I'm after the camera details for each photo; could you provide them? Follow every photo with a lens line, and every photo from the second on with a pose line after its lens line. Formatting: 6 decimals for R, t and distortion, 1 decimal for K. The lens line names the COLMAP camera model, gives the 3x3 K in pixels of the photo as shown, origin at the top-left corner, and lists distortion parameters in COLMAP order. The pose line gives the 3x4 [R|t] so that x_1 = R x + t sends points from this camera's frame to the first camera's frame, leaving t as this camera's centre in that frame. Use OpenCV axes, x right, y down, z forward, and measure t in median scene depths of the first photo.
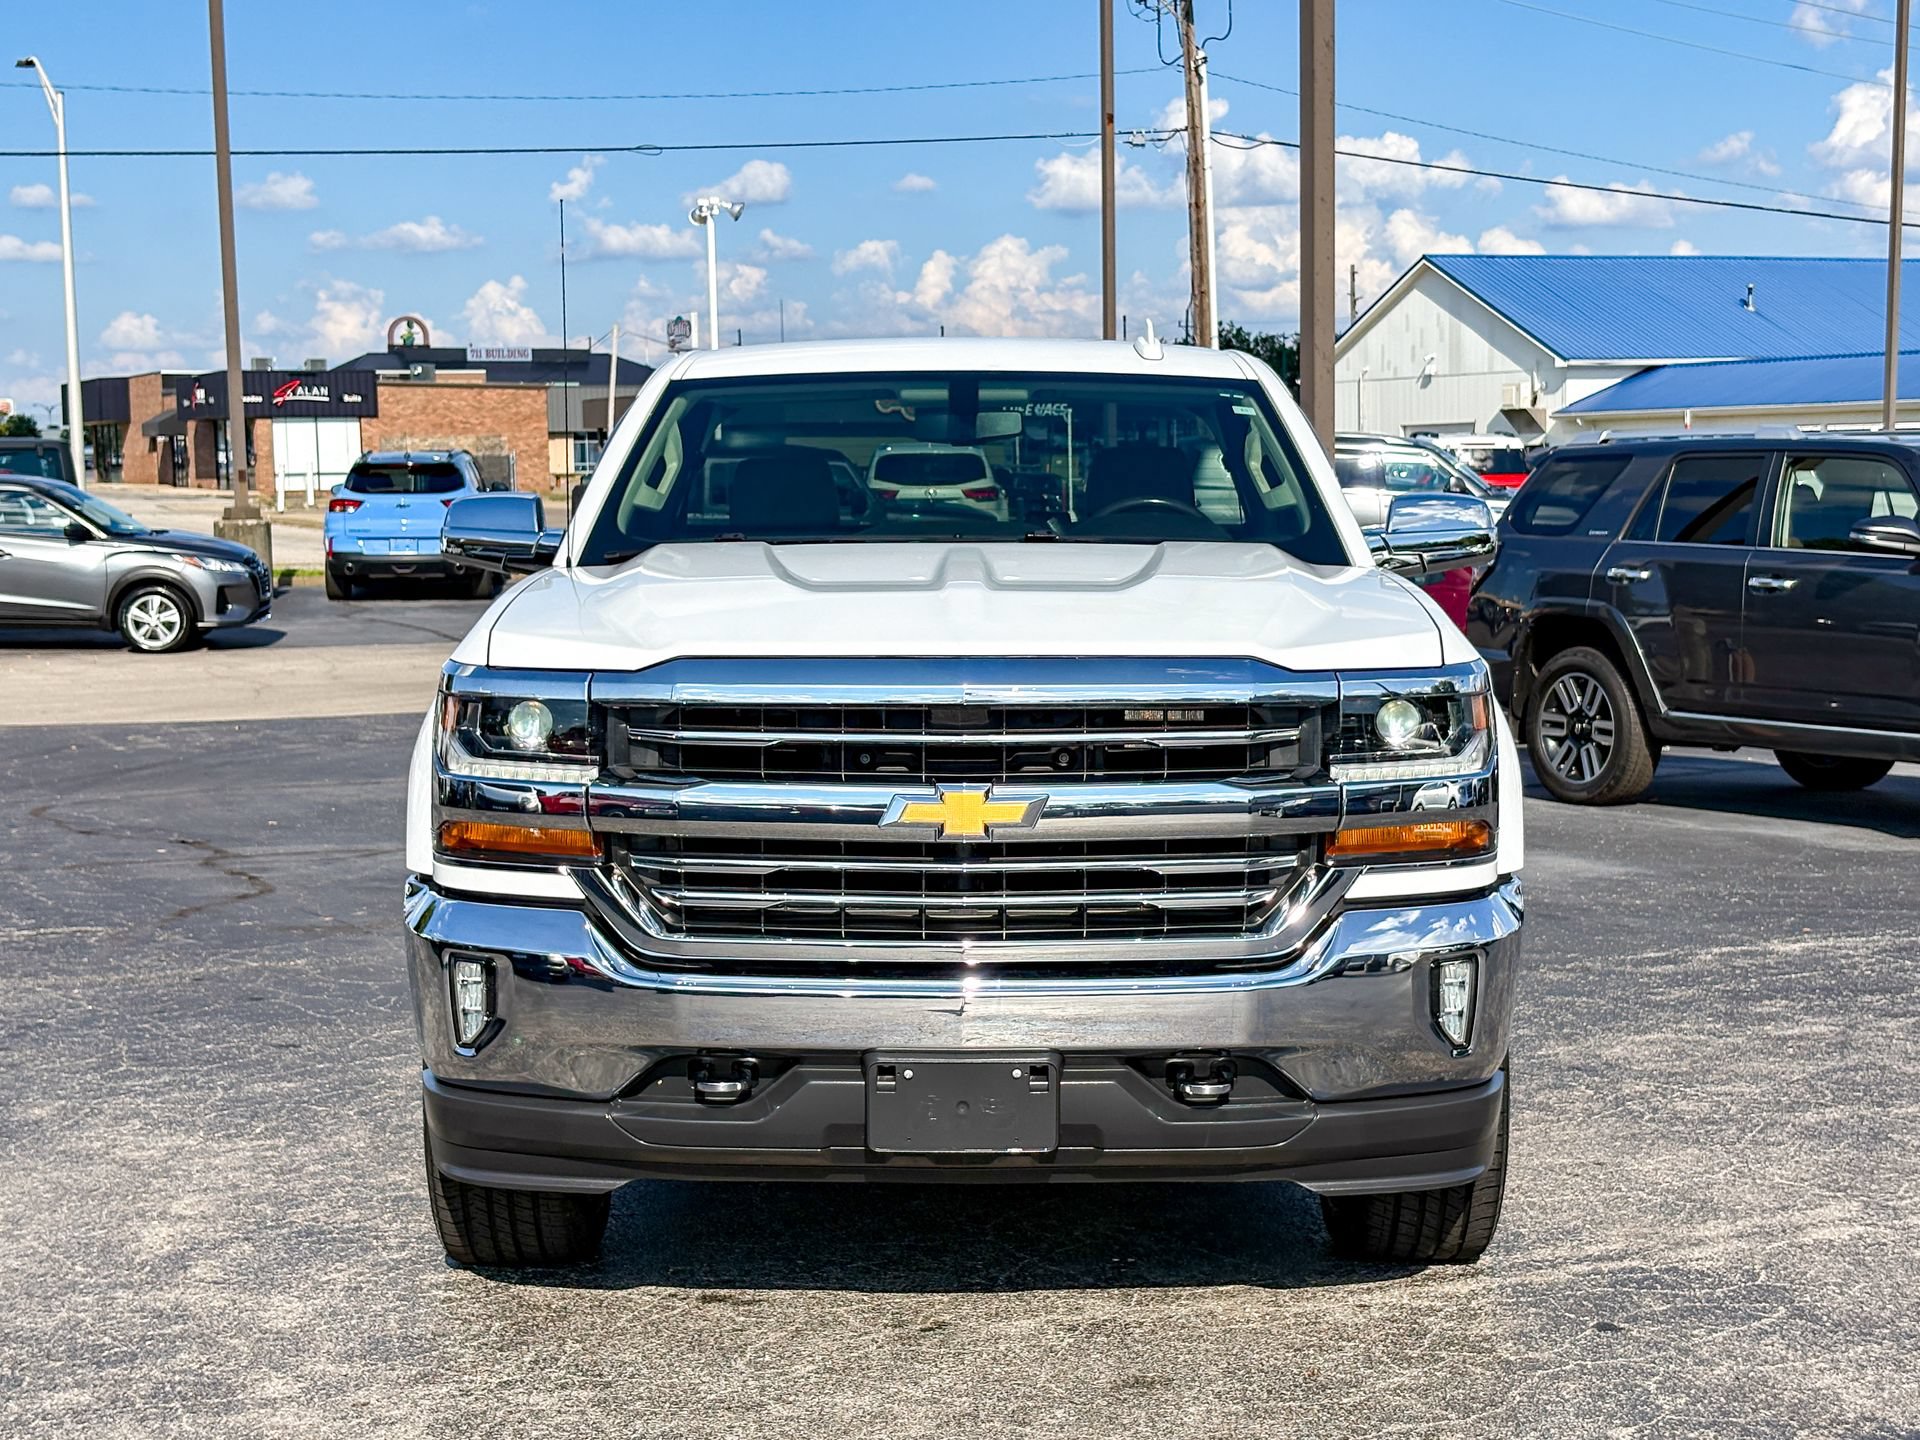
lens RADIAL K [[2917.7, 0, 960.0], [0, 2917.7, 720.0], [0, 0, 1]] dist [0.251712, -0.998937]
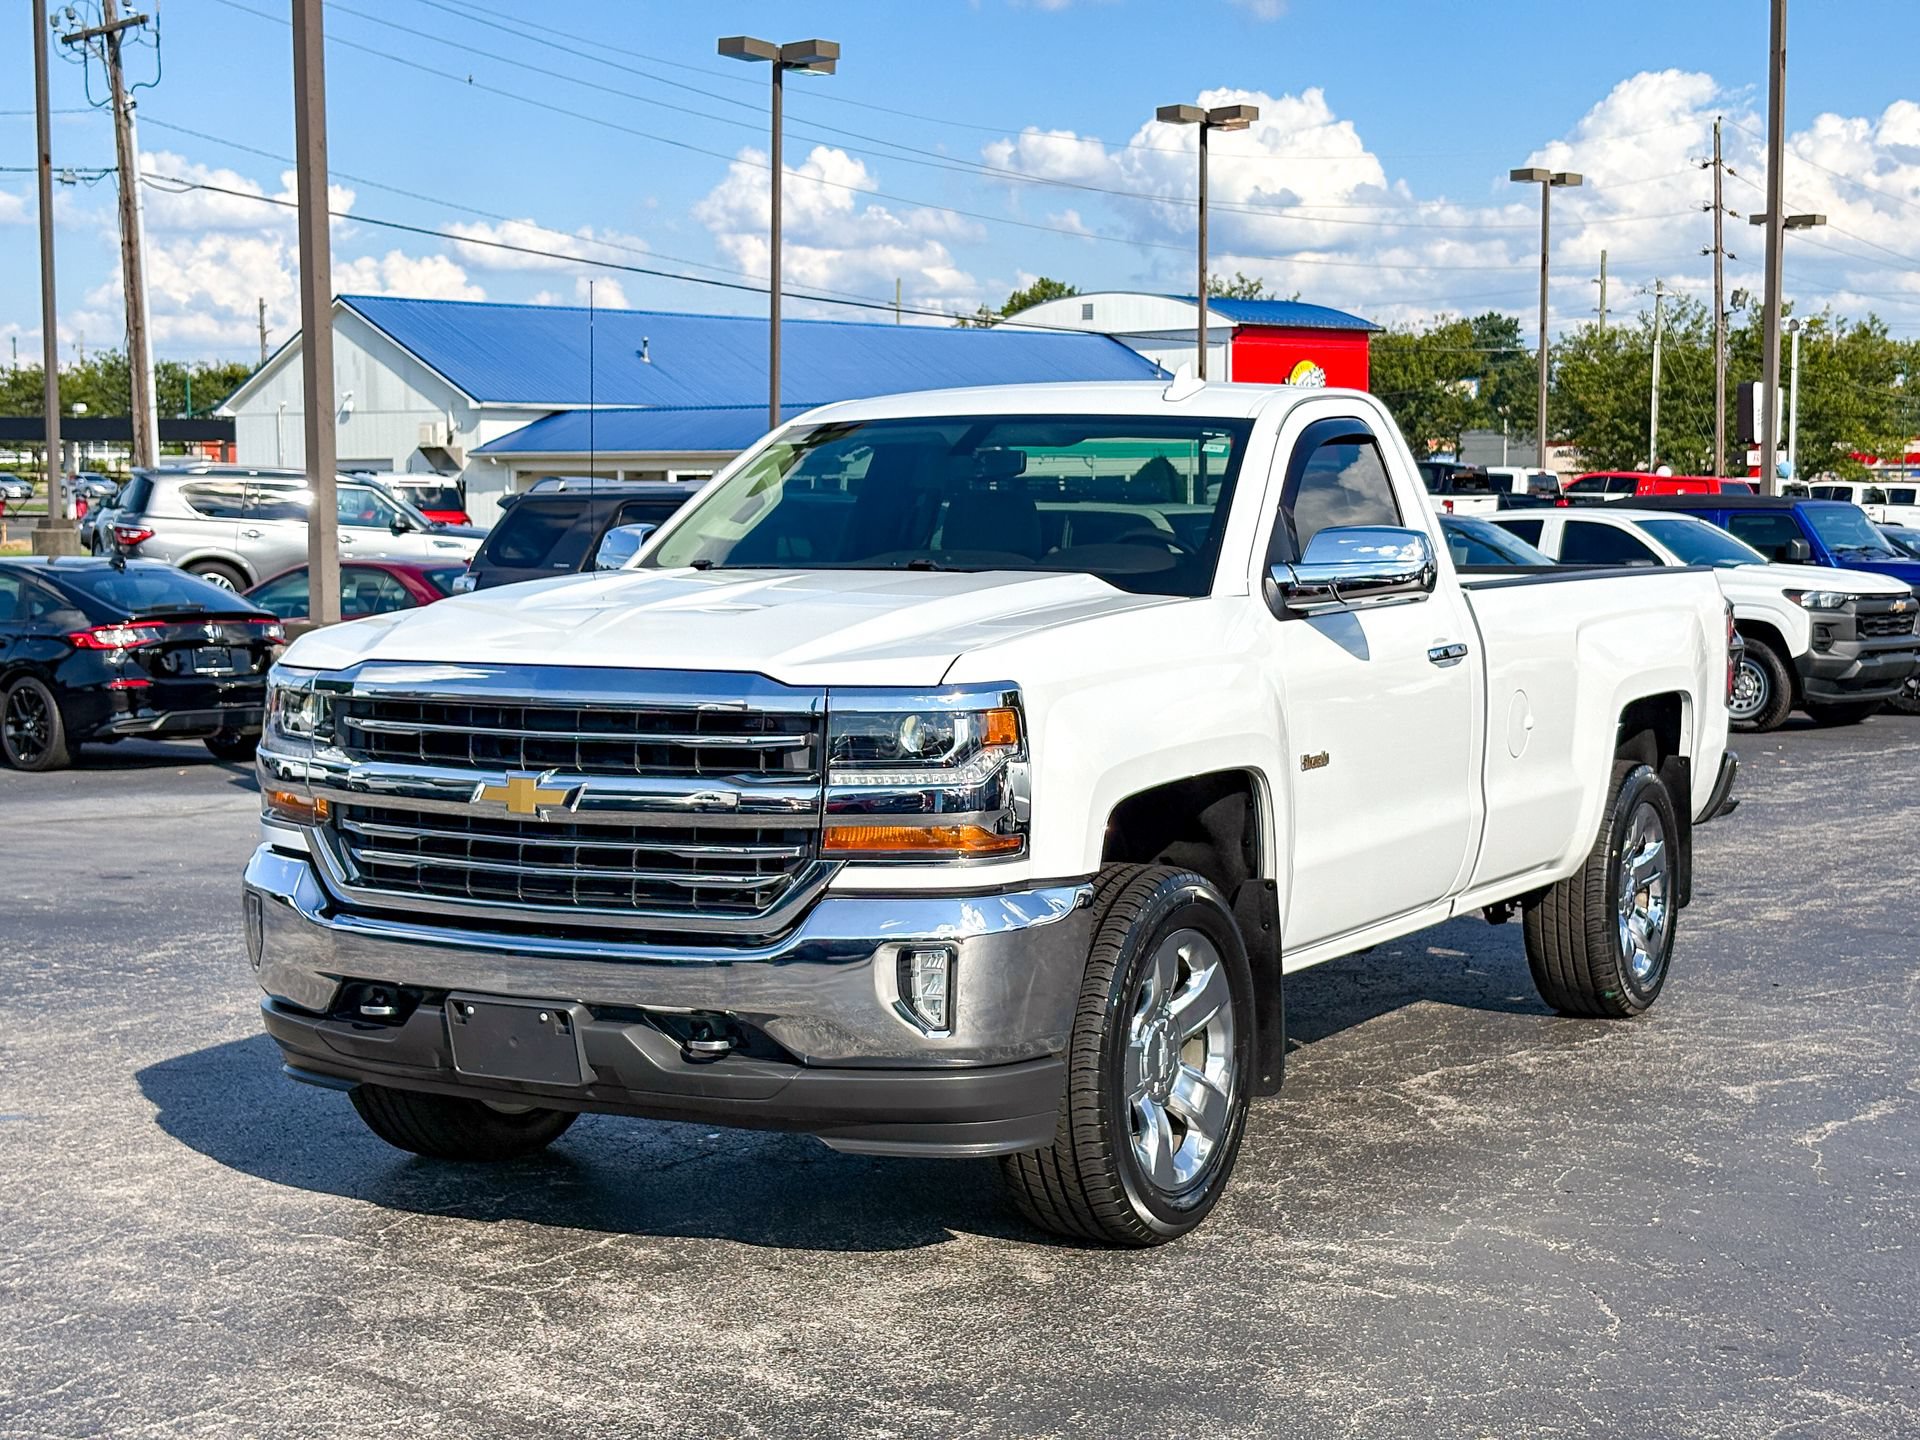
lens RADIAL K [[2888.8, 0, 968.6], [0, 2888.8, 748.9], [0, 0, 1]] dist [0.261229, -1.042629]
pose [[0.931597, -0.019798, 0.362953, -0.036643], [0.020022, 0.999795, 0.003145, 0.006434], [-0.362941, 0.004337, 0.931802, -0.100275]]
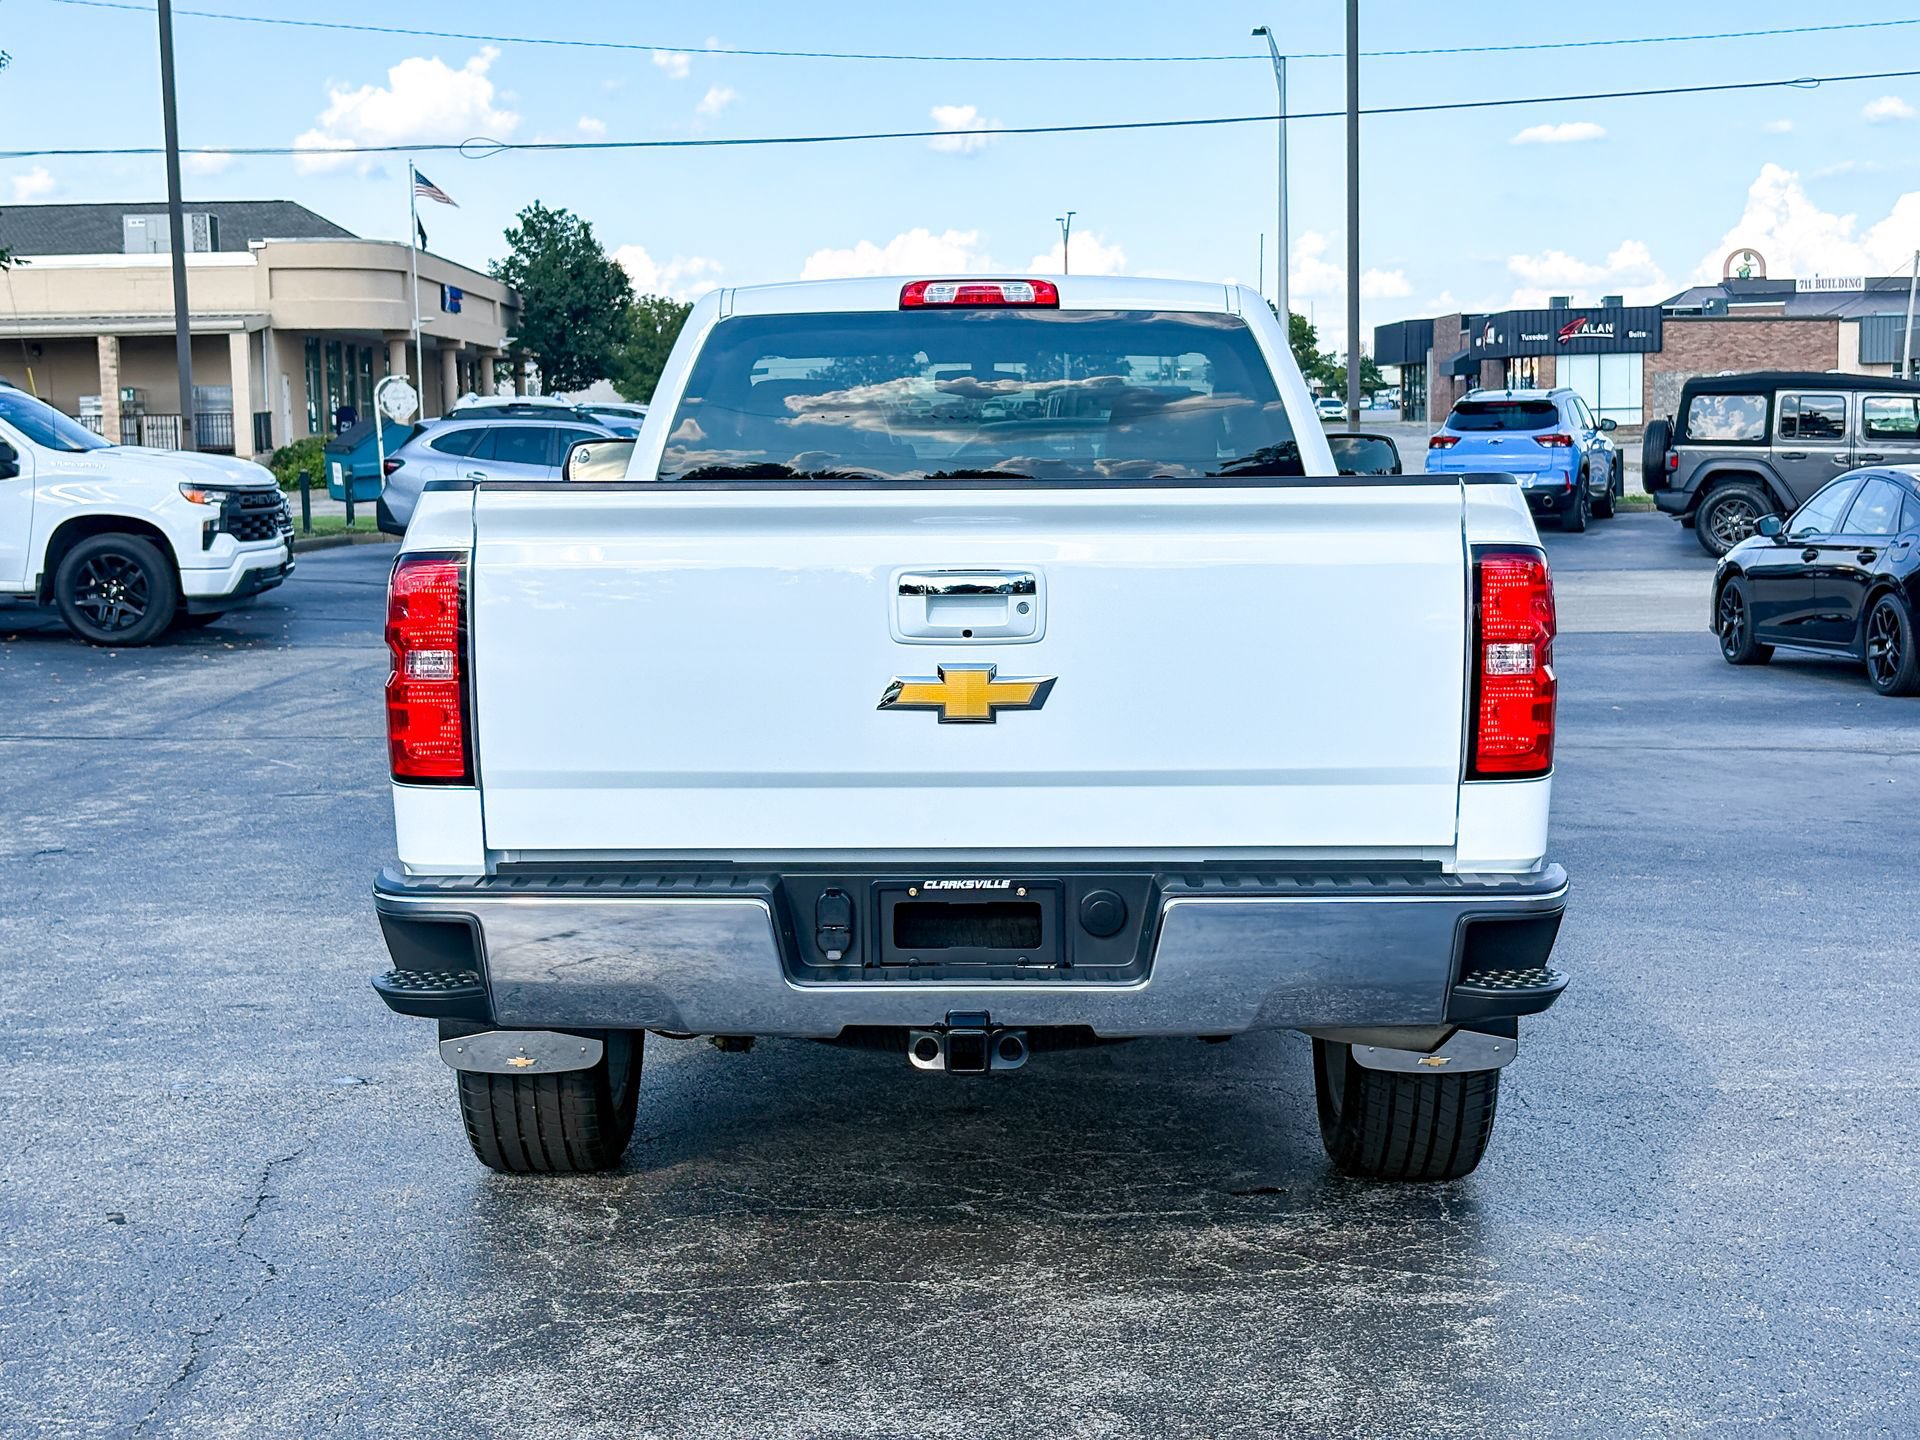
lens RADIAL K [[2913.8, 0, 981.8], [0, 2913.8, 725.1], [0, 0, 1]] dist [0.255638, -1.086514]
pose [[0.901682, 0.045808, -0.429967, 0.126999], [-0.035619, 0.998862, 0.031719, 0.002044], [0.430930, -0.013285, 0.902287, -0.036601]]
